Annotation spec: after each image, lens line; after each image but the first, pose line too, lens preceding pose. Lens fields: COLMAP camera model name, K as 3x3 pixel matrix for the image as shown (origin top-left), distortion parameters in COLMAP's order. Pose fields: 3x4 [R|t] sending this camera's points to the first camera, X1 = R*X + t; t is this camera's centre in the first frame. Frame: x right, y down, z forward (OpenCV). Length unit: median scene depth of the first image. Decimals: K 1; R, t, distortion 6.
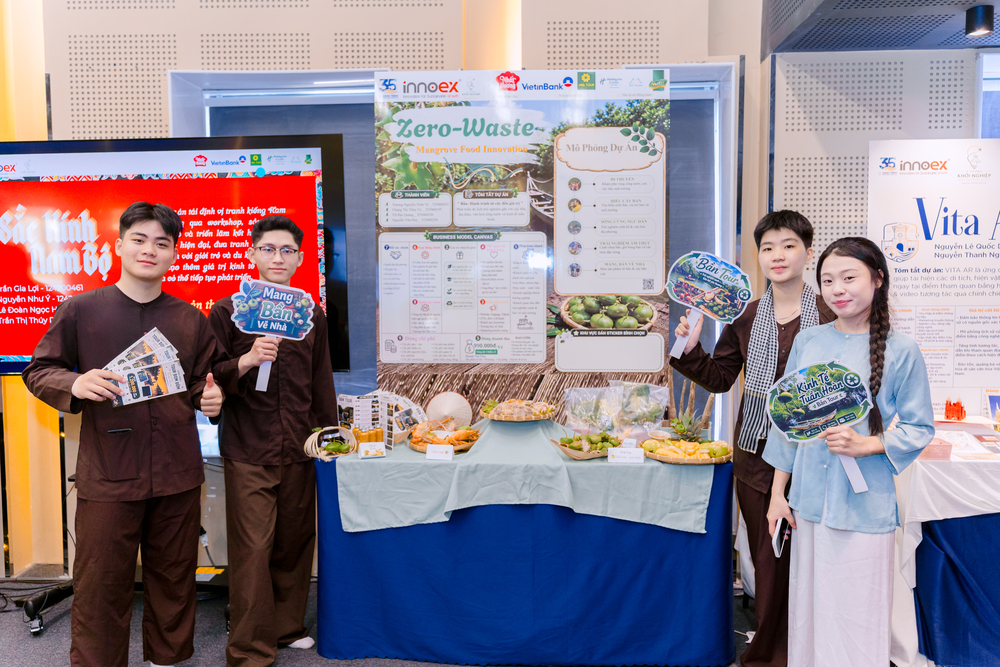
lens RADIAL K [[796.5, 0, 499.8], [0, 796.5, 332.2], [0, 0, 1]] dist [0.000004, -0.004947]
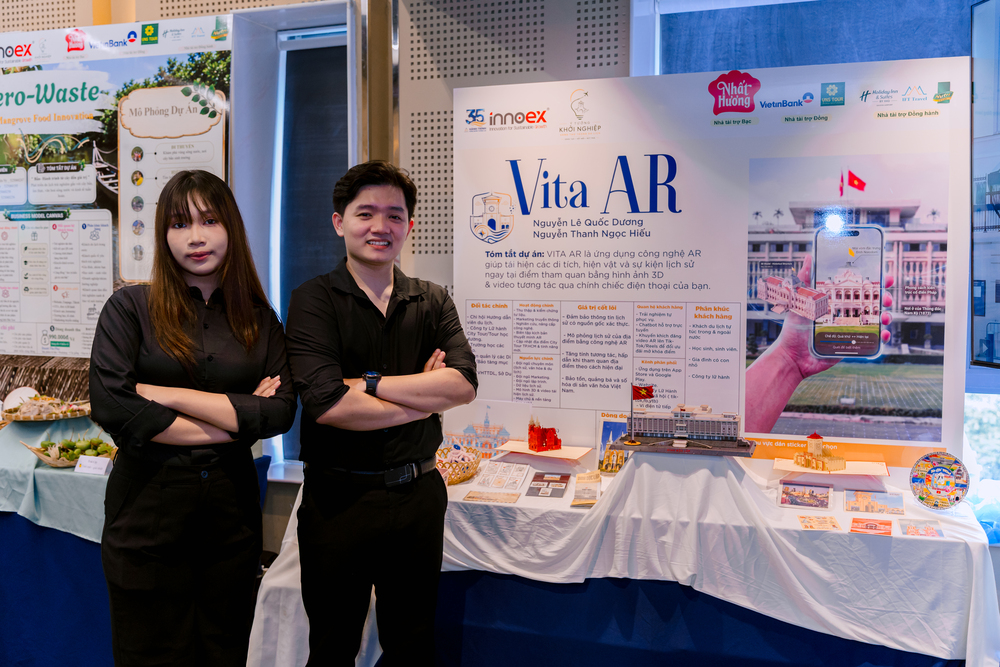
lens RADIAL K [[981.5, 0, 499.9], [0, 981.5, 334.8], [0, 0, 1]] dist [-0.005094, 0.000000]
pose [[0.958653, 0.026059, -0.283382, 0.779669], [-0.024444, 0.999659, 0.009233, -0.008130], [0.283525, -0.001925, 0.958963, 0.084748]]
